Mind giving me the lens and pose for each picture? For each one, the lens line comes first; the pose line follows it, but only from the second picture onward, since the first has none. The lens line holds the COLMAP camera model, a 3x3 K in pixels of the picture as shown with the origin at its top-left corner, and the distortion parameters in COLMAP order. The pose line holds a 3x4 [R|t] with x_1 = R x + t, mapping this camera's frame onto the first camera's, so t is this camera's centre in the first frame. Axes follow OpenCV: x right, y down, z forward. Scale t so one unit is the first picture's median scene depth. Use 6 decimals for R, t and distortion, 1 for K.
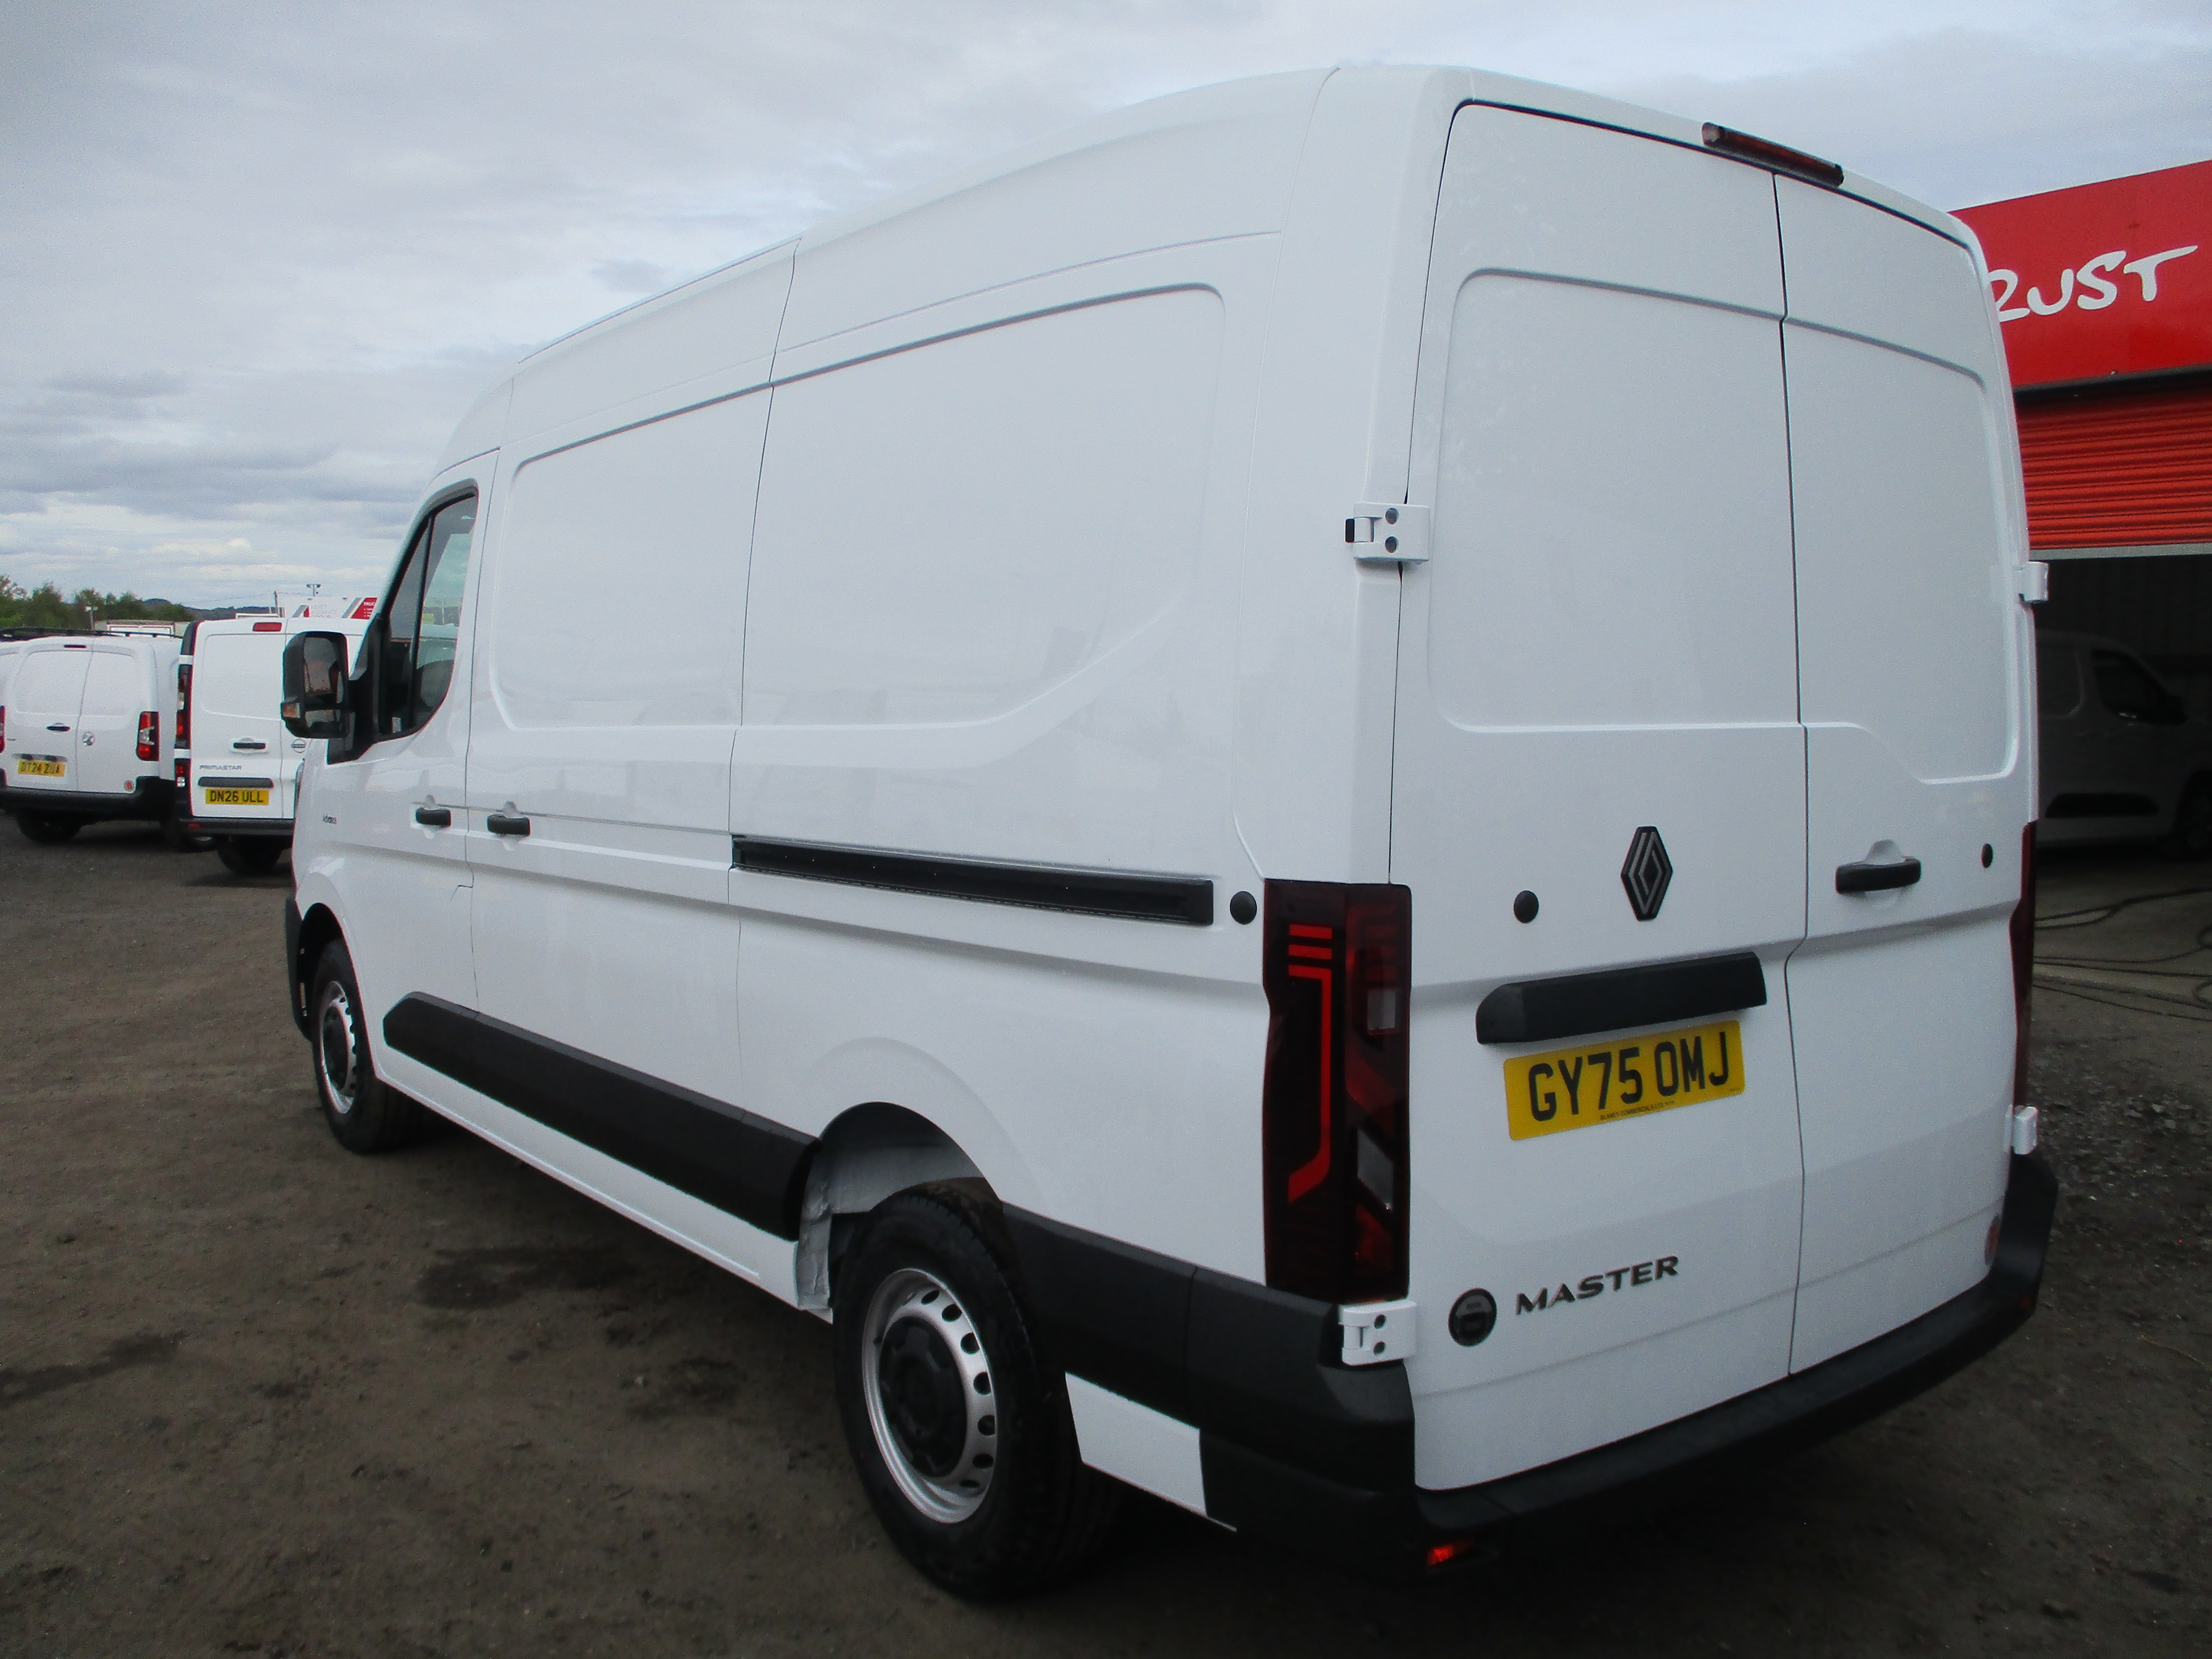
lens RADIAL K [[1797.4, 0, 1109.2], [0, 1797.4, 835.5], [0, 0, 1]] dist [-0.006555, 0.003319]
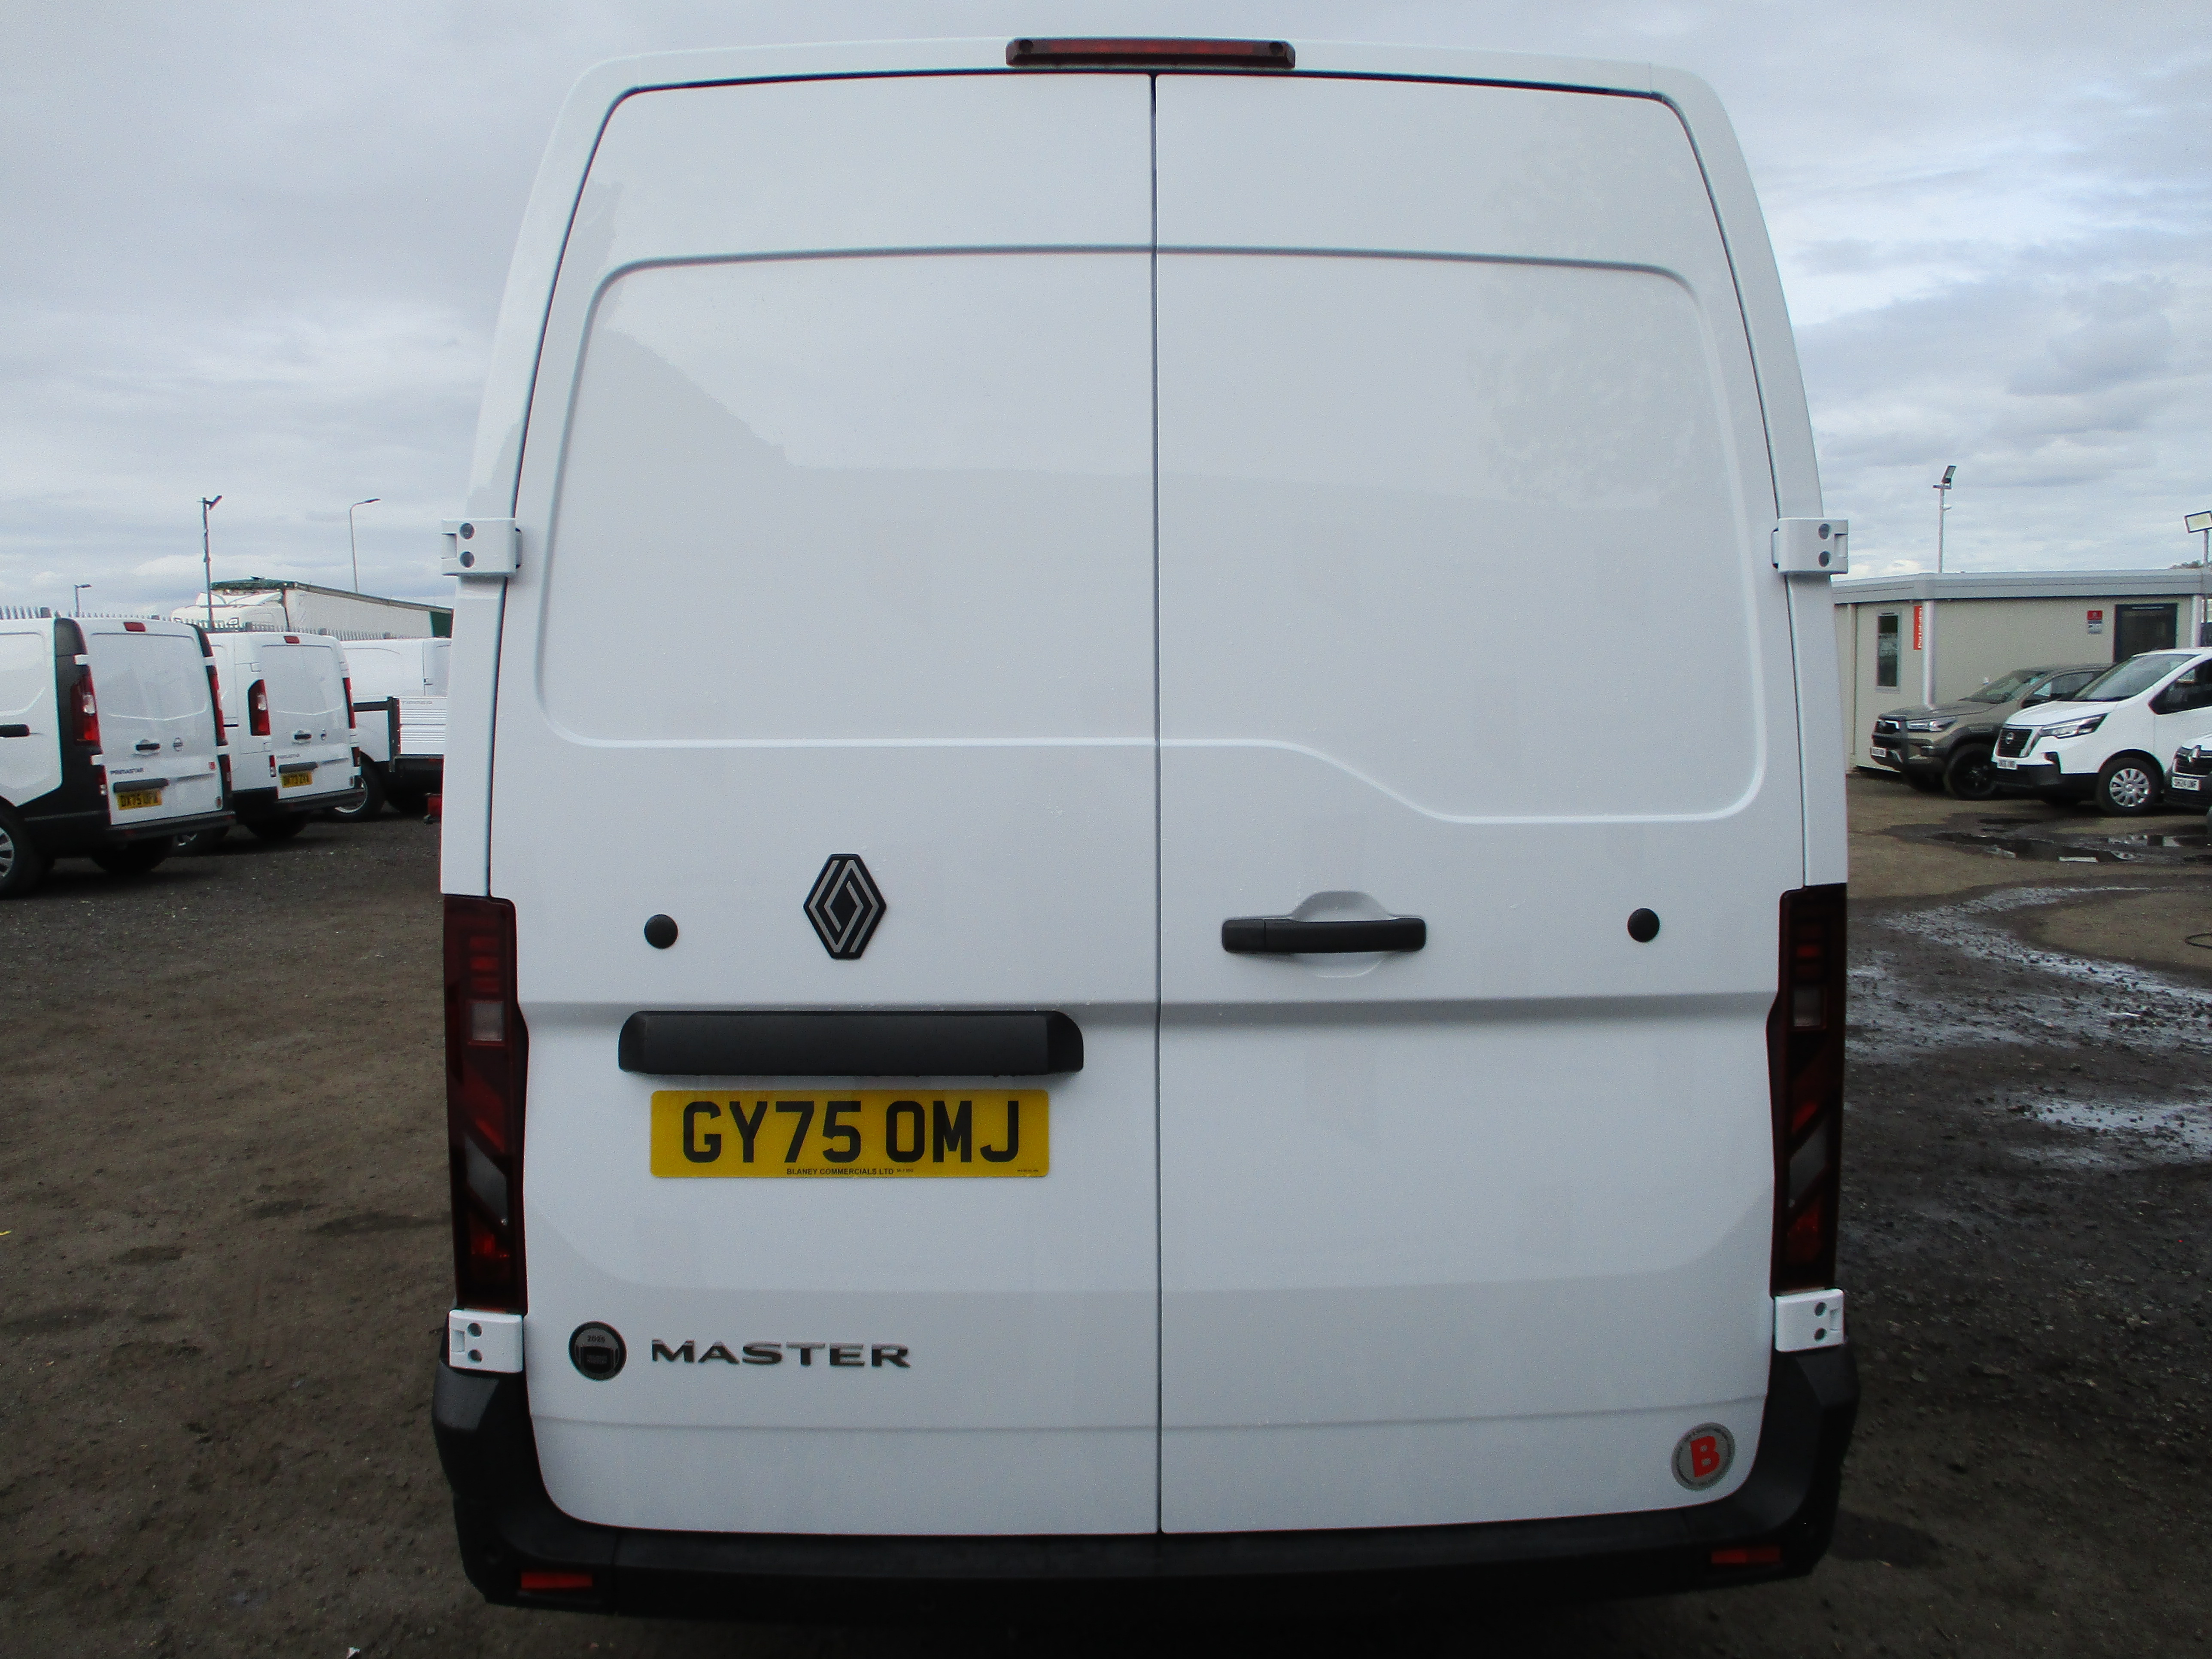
lens RADIAL K [[1815.4, 0, 1101.3], [0, 1815.4, 821.4], [0, 0, 1]] dist [-0.012464, -0.007800]
pose [[0.808602, 0.036740, -0.587207, 0.926311], [-0.041176, 0.999135, 0.005813, -0.031452], [0.586913, 0.019478, 0.809416, 0.343961]]
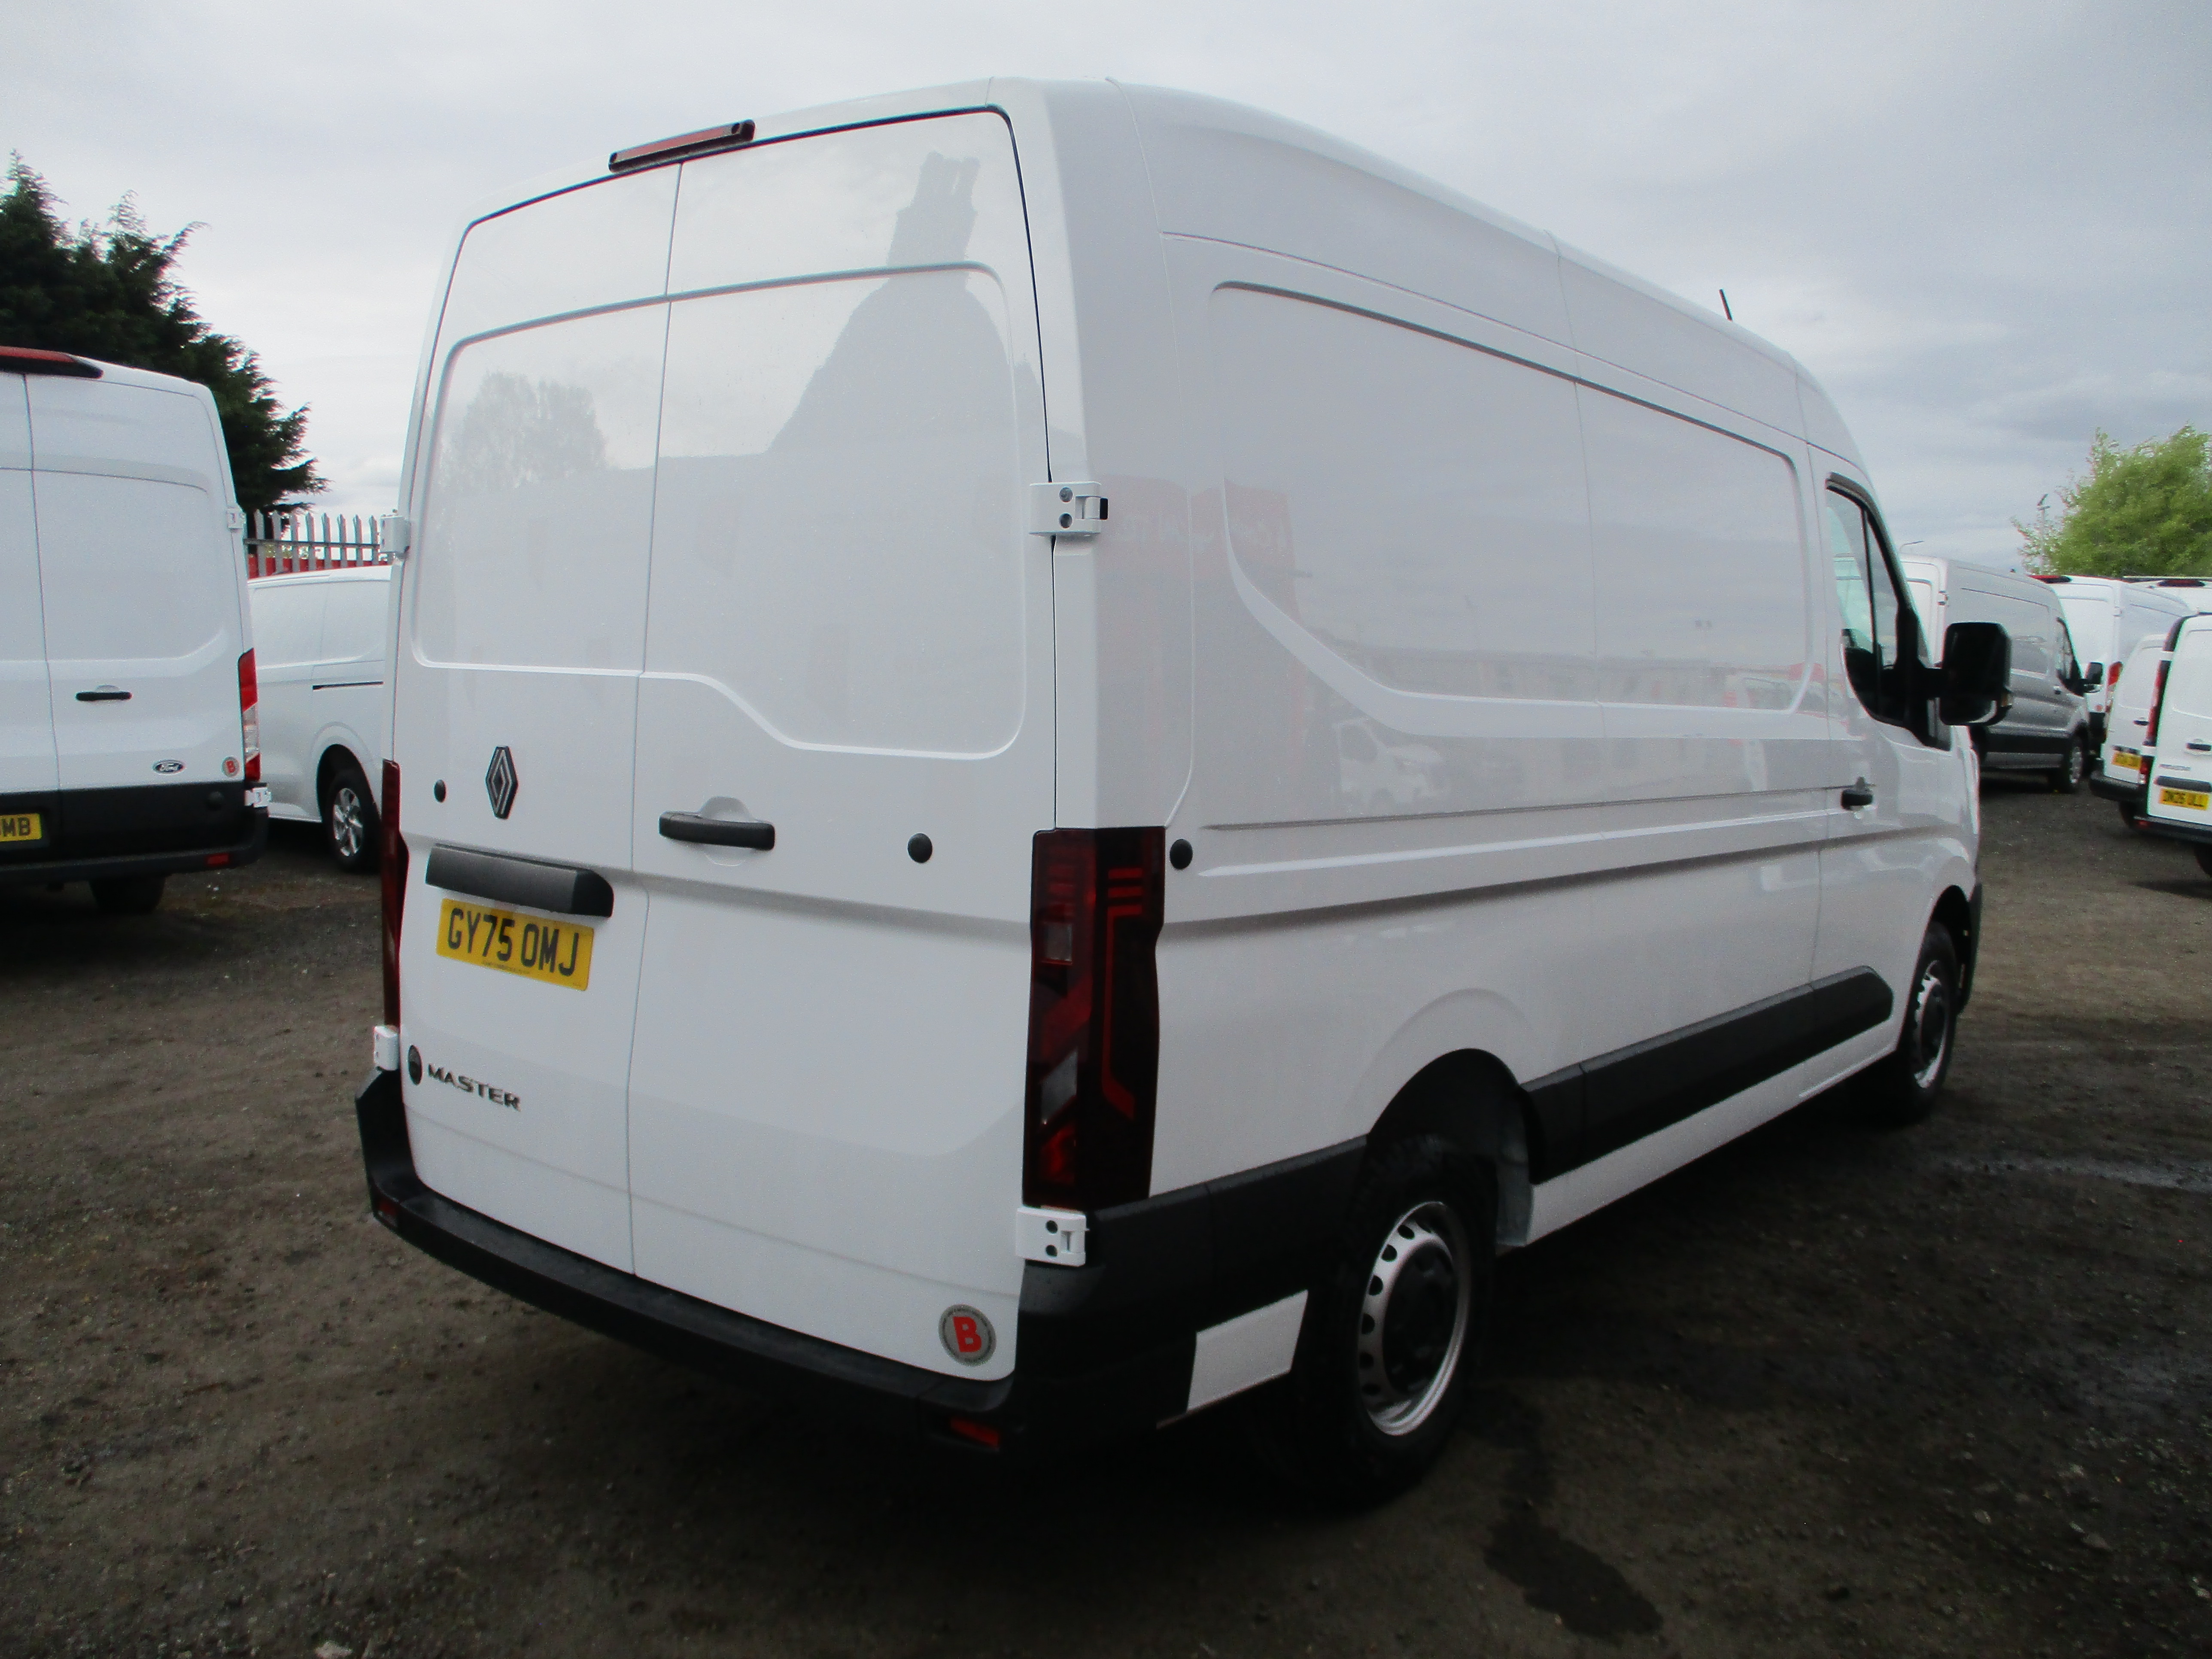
lens RADIAL K [[1815.4, 0, 1101.3], [0, 1815.4, 821.4], [0, 0, 1]] dist [-0.012464, -0.007800]
pose [[0.241035, 0.090916, -0.966249, 1.645756], [-0.103089, 0.992368, 0.067658, -0.081984], [0.965026, 0.083302, 0.248568, 1.089690]]
